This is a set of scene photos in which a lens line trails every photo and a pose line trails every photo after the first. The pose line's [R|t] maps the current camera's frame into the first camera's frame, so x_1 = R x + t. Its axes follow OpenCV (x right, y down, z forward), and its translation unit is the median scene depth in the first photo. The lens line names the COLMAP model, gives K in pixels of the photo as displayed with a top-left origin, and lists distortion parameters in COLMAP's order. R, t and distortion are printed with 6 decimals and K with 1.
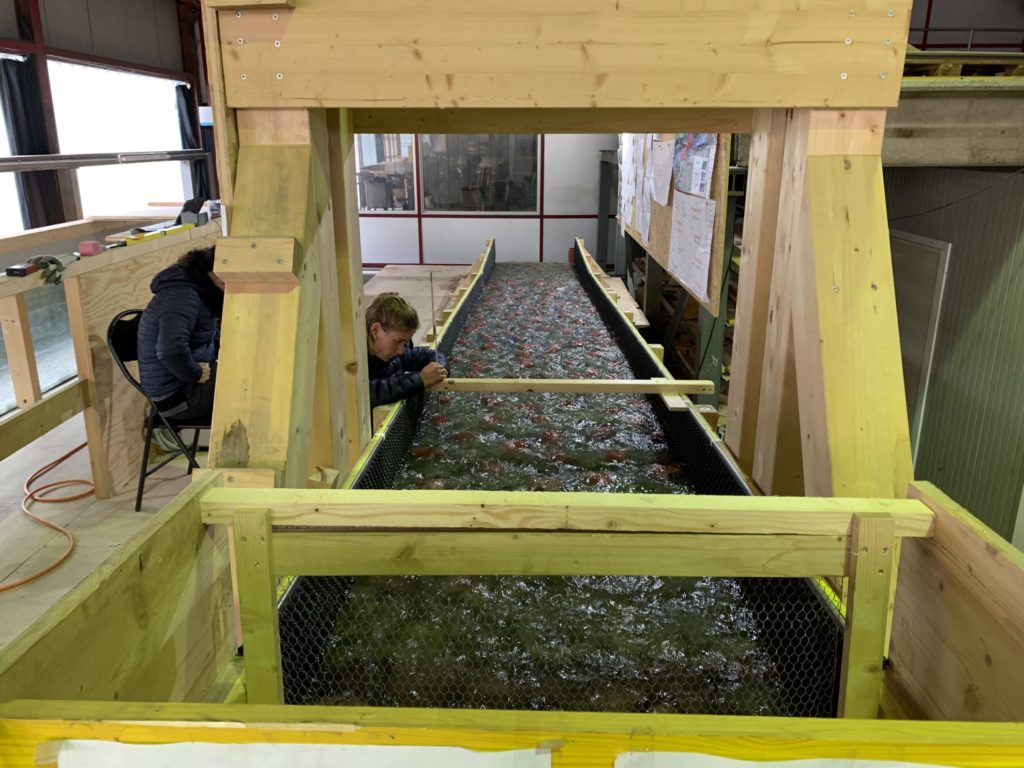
lens RADIAL K [[792.6, 0, 512.0], [0, 792.6, 384.0], [0, 0, 1]] dist [0.004634, 0.003102]
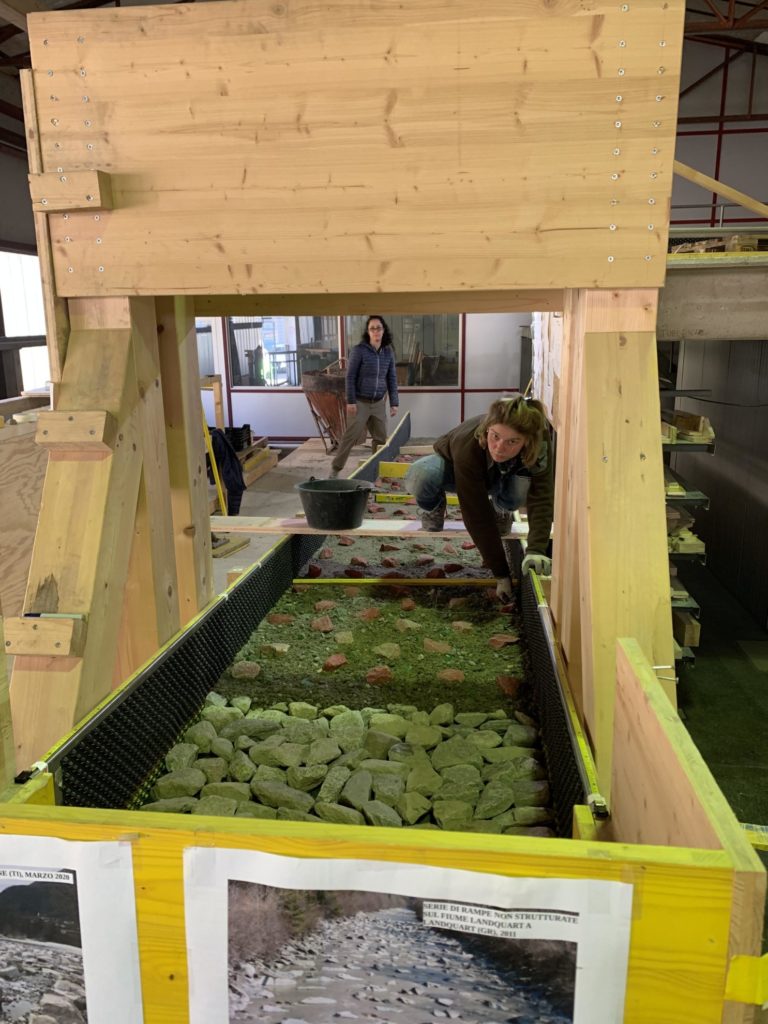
lens RADIAL K [[792.4, 0, 384.0], [0, 792.4, 512.0], [0, 0, 1]] dist [0.013960, -0.003264]
pose [[0.996020, 0.007957, -0.088769, 0.208575], [-0.012993, 0.998329, -0.056300, 0.014147], [0.088173, 0.057230, 0.994460, -0.064568]]
